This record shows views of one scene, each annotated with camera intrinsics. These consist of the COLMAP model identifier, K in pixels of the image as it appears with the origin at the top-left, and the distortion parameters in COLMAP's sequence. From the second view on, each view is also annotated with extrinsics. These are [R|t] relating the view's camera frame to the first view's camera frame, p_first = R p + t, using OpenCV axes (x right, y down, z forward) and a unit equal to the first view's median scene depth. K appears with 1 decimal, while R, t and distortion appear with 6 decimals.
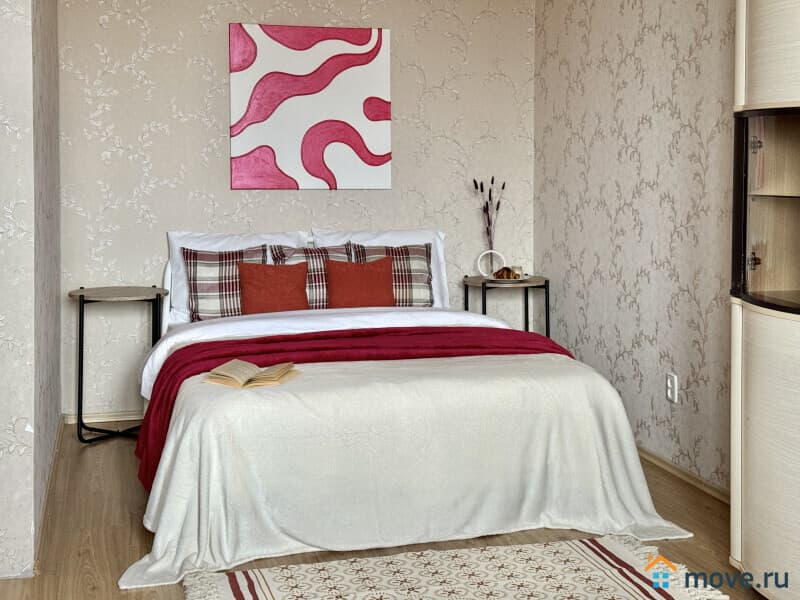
lens RADIAL K [[1254.7, 0, 400.0], [0, 1254.7, 300.0], [0, 0, 1]] dist [0.099857, 0.016916]
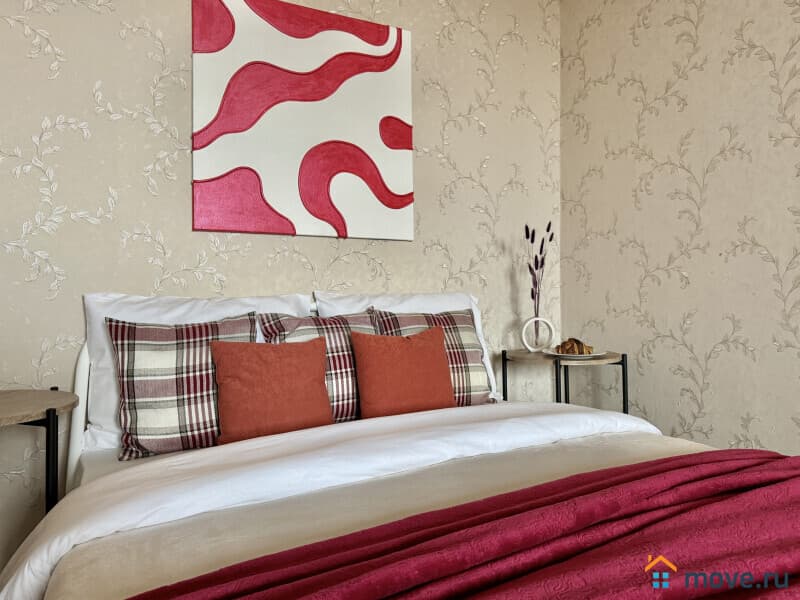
lens RADIAL K [[571.1, 0, 397.5], [0, 571.1, 306.2], [0, 0, 1]] dist [0.099646, -0.196409]
pose [[0.967699, -0.013114, 0.251767, -0.107935], [0.035323, 0.995848, -0.083899, -0.019869], [-0.249621, 0.090082, 0.964144, 0.690023]]
